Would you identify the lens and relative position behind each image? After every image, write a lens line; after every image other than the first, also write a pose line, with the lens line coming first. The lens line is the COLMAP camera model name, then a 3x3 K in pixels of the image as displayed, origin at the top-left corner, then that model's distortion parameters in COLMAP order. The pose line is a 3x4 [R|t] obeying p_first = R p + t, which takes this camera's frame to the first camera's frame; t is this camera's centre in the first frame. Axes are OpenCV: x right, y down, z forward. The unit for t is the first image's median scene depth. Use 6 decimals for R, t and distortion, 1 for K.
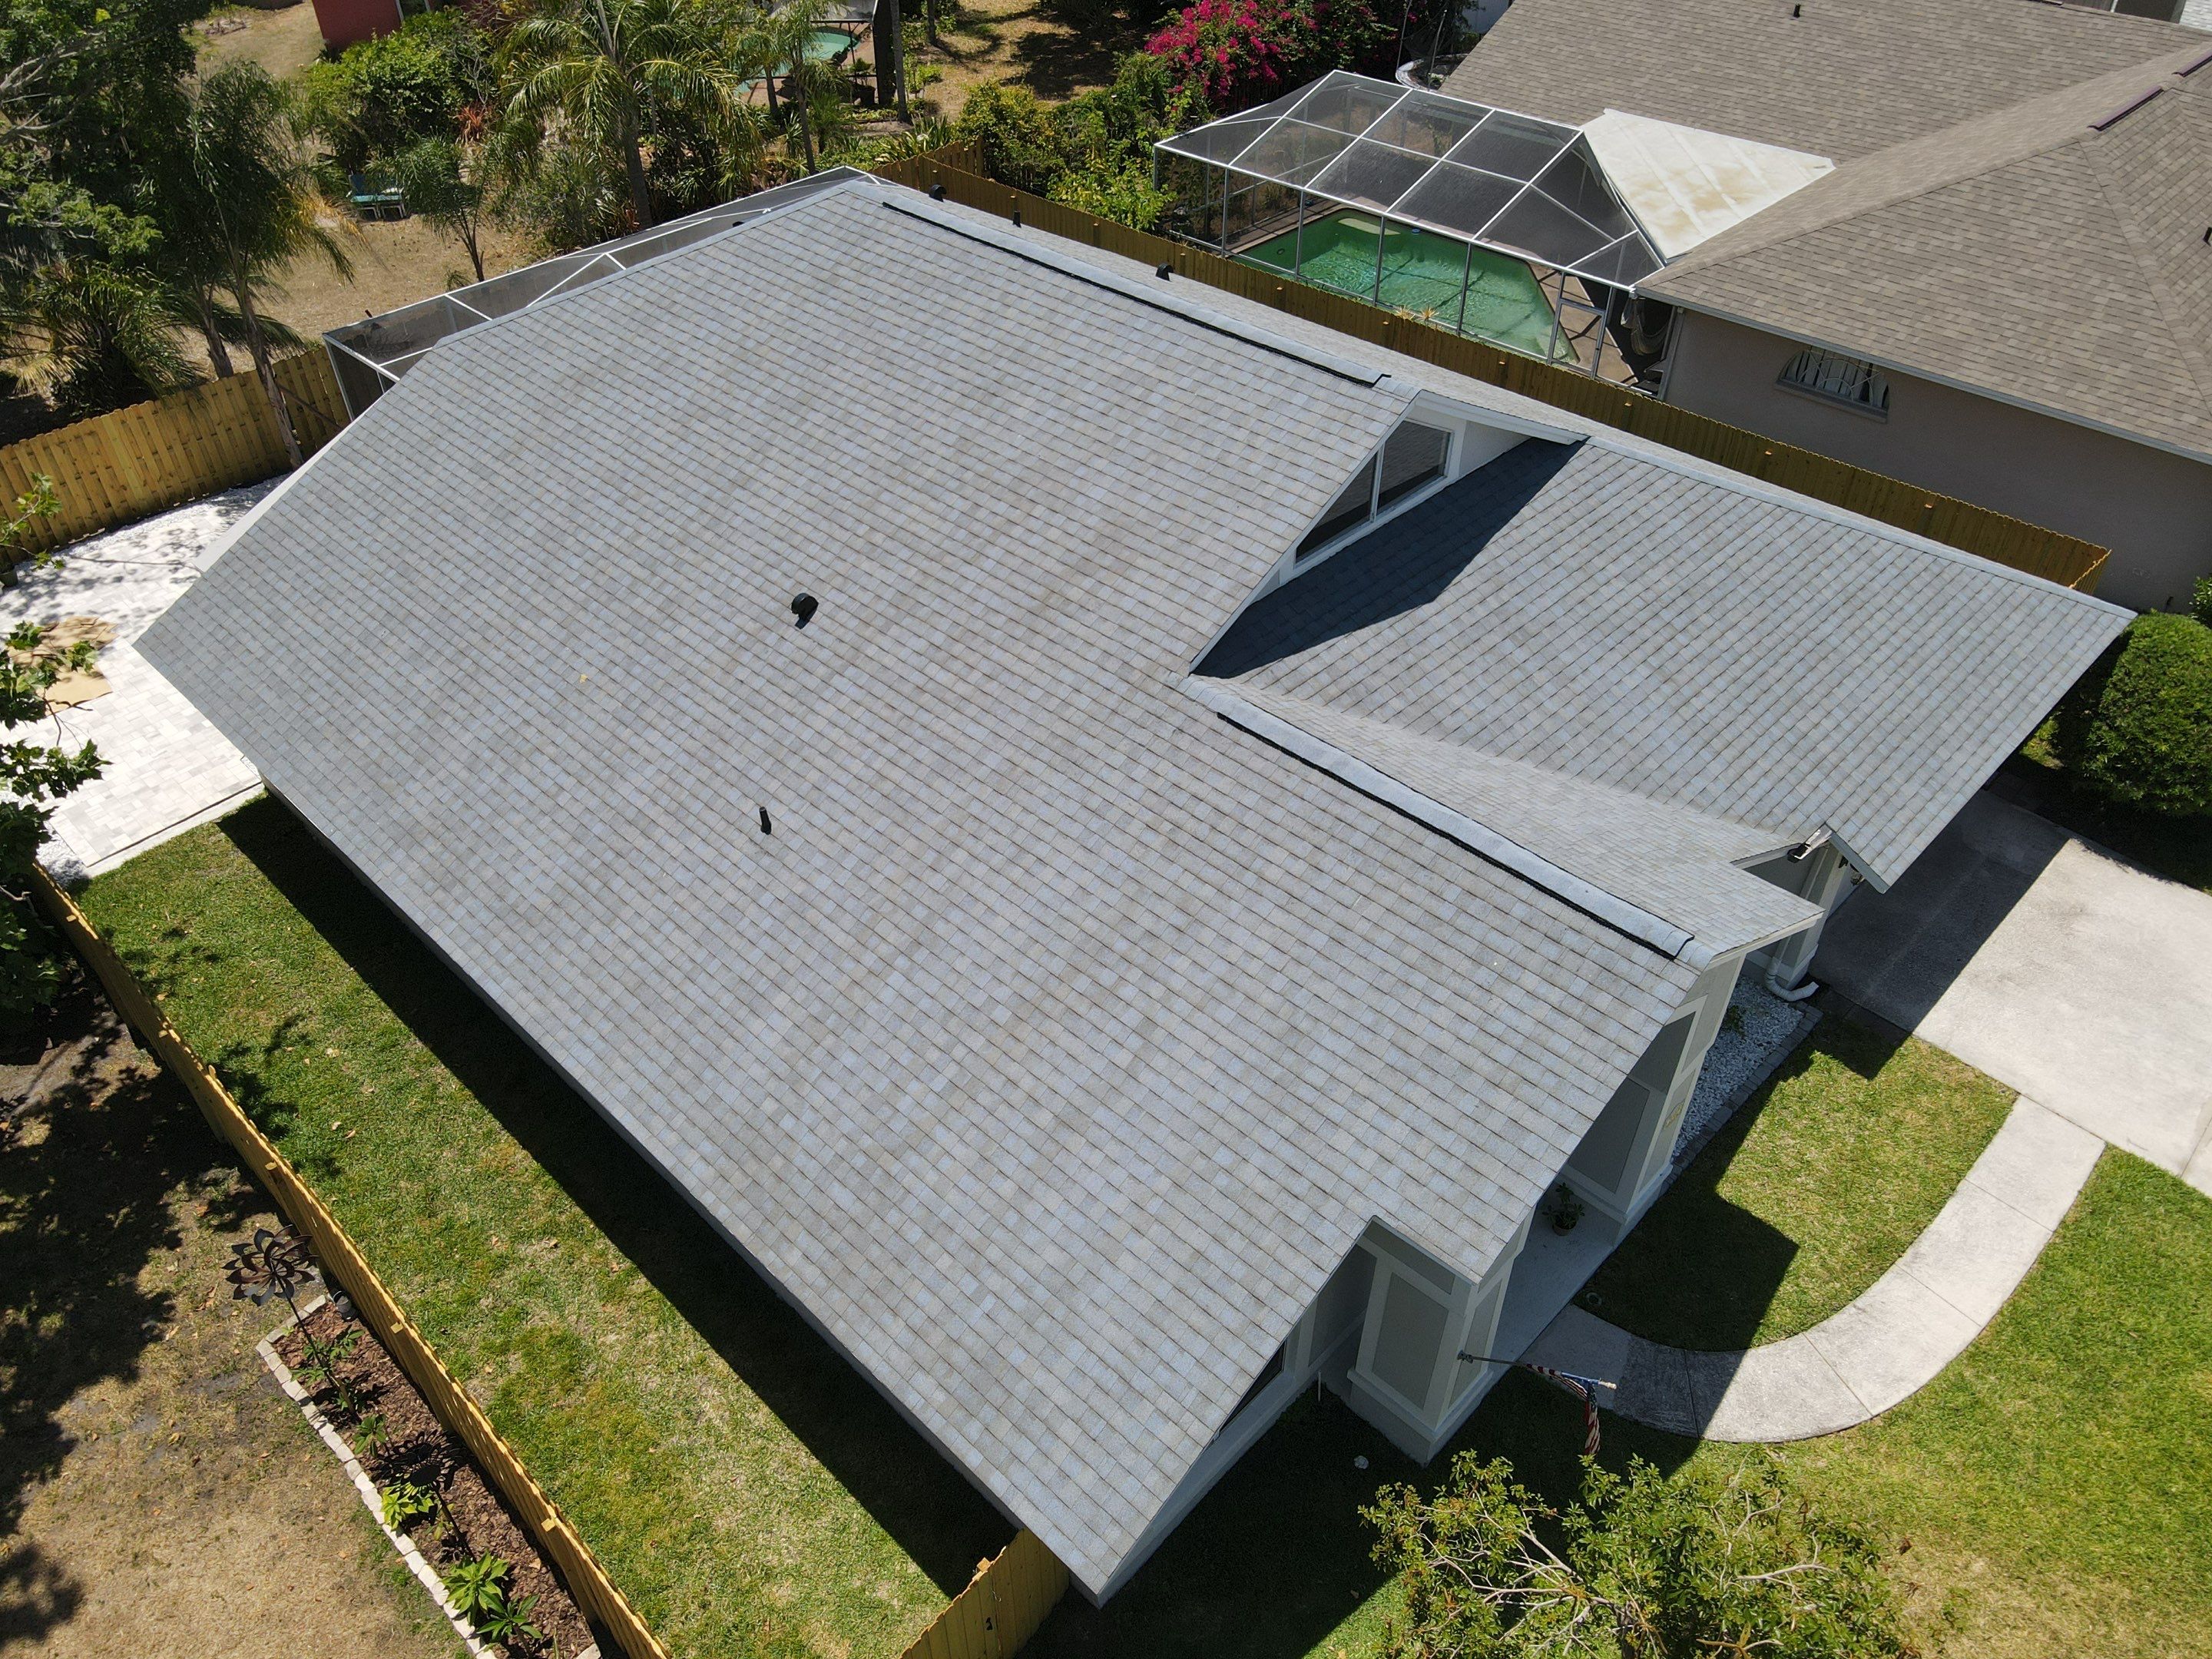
lens RADIAL K [[1622.1, 0, 1105.6], [0, 1622.1, 790.0], [0, 0, 1]] dist [0.006851, 0.007302]
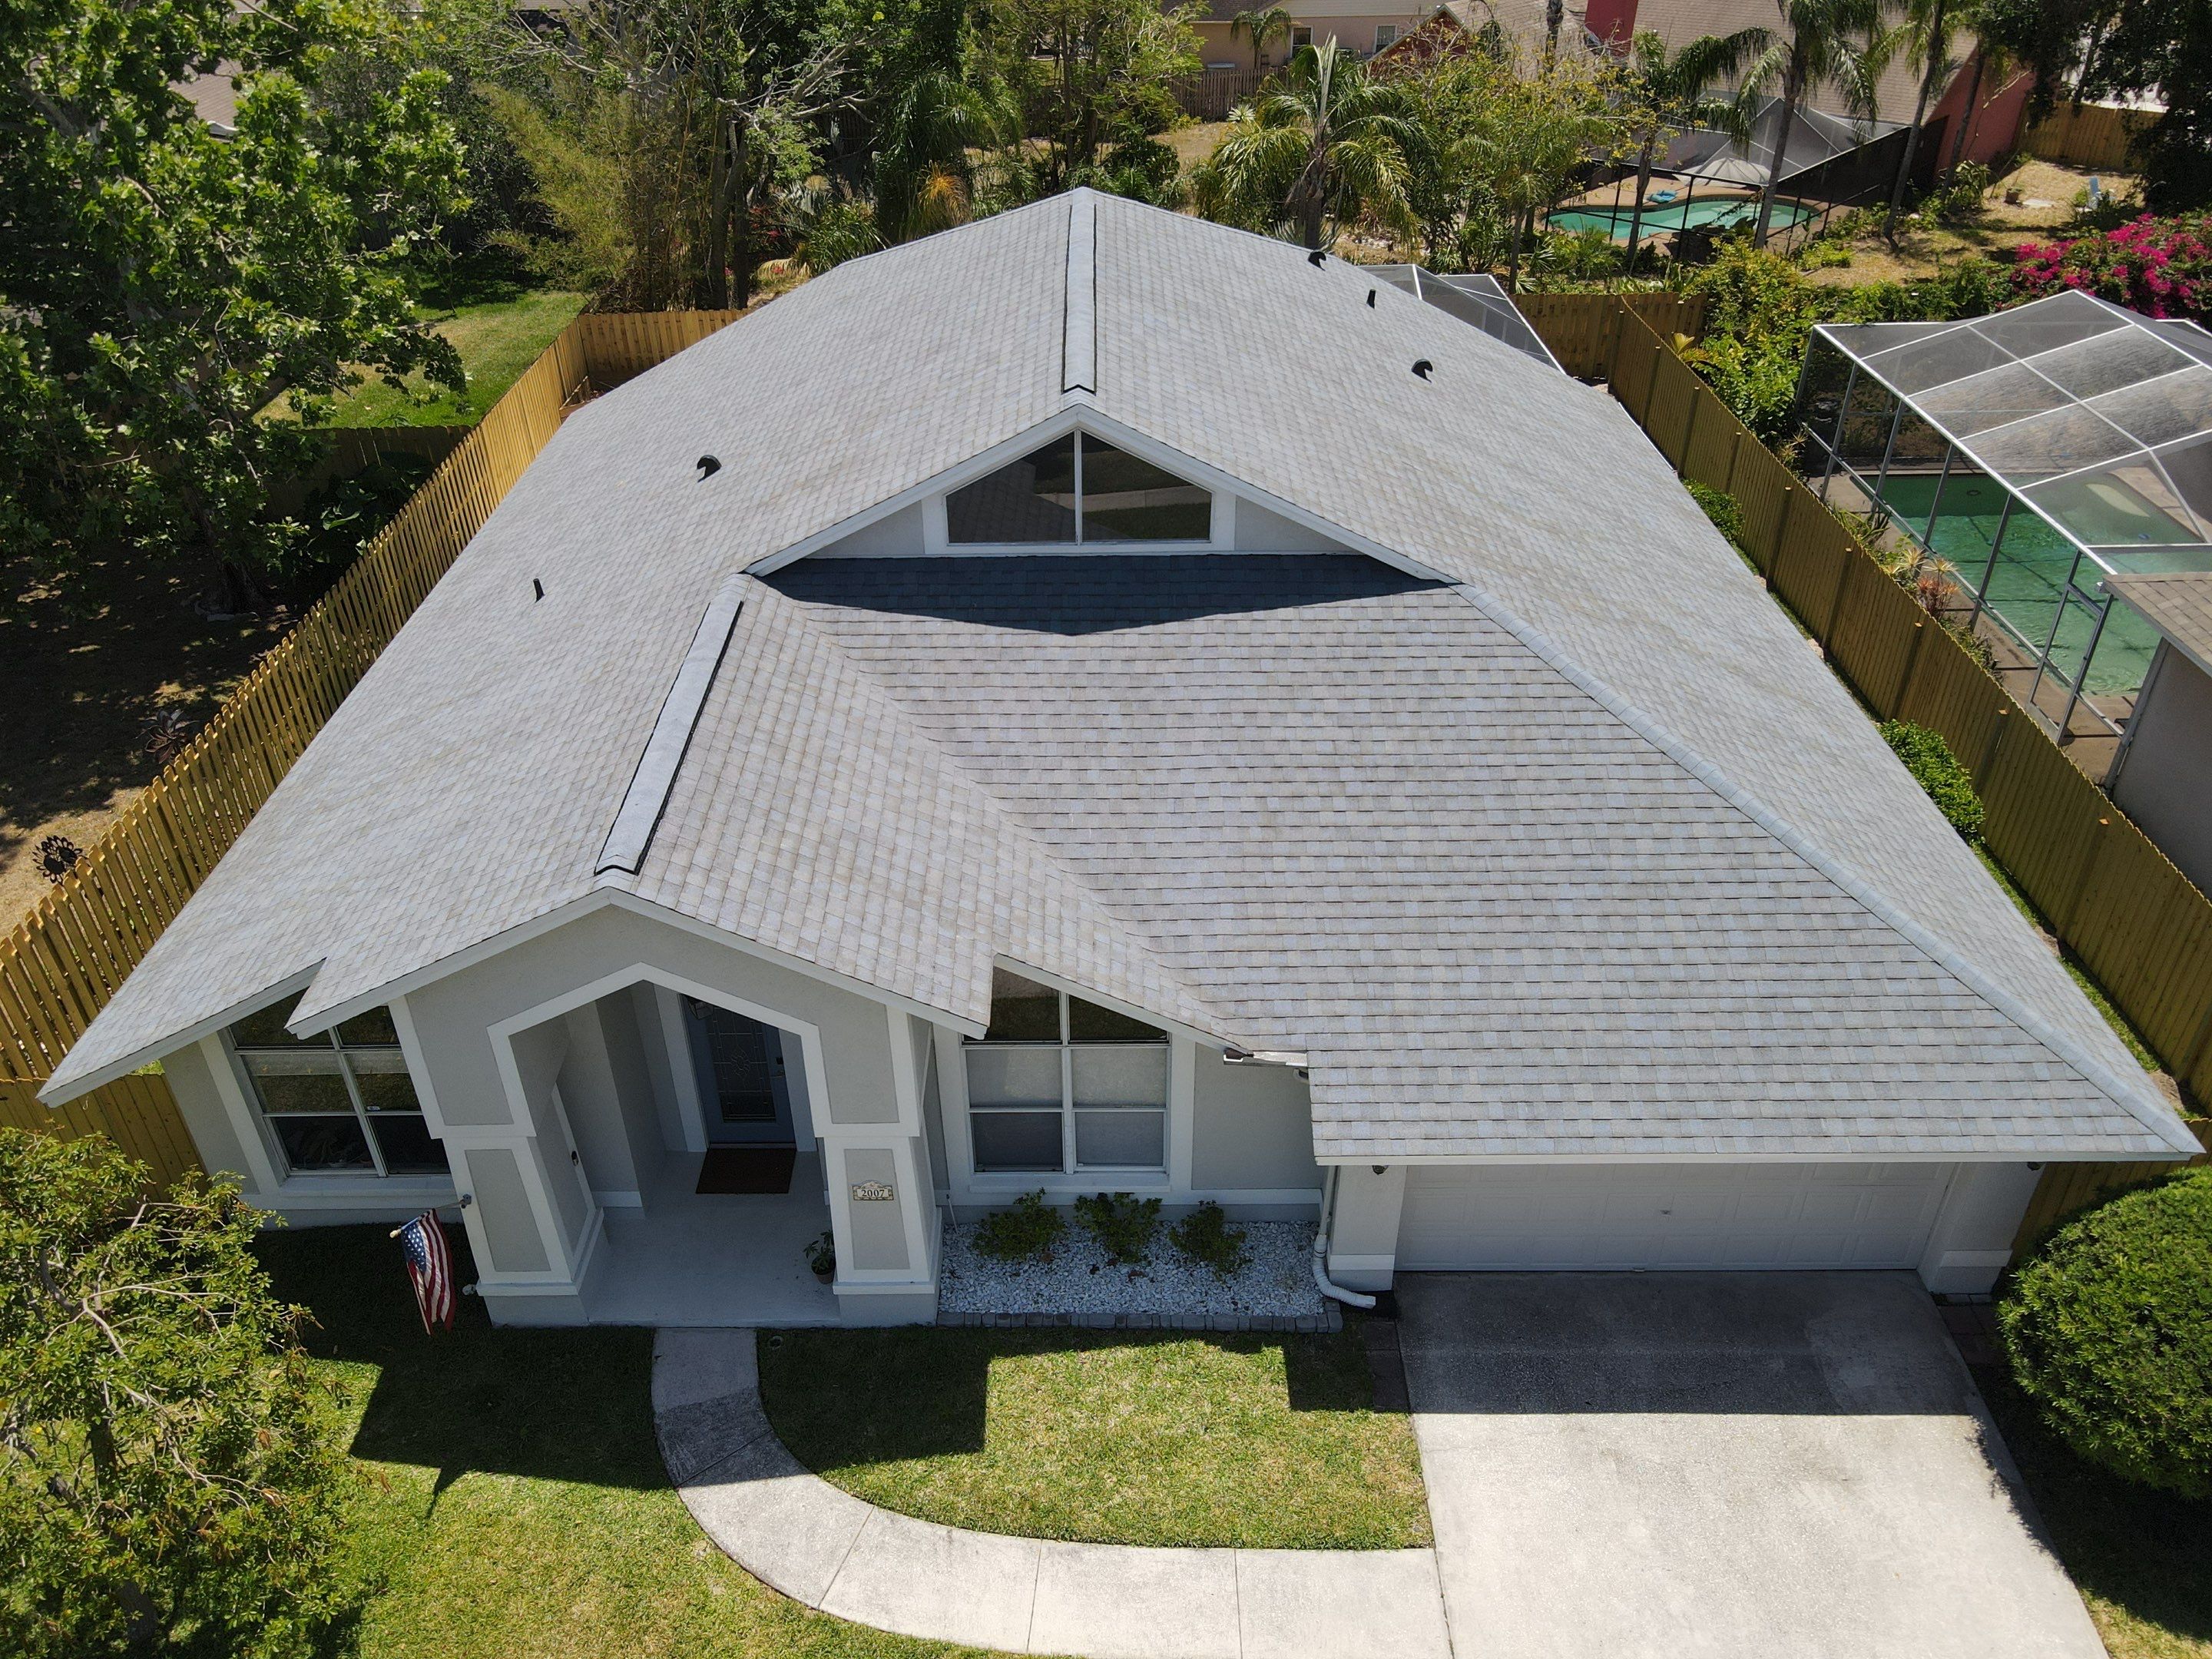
lens RADIAL K [[1622.1, 0, 1093.9], [0, 1622.1, 816.2], [0, 0, 1]] dist [0.006851, 0.007302]
pose [[0.696815, 0.392169, -0.600543, 0.802736], [-0.446100, 0.892599, 0.065276, -0.088632], [0.561643, 0.222417, 0.796924, 0.277258]]
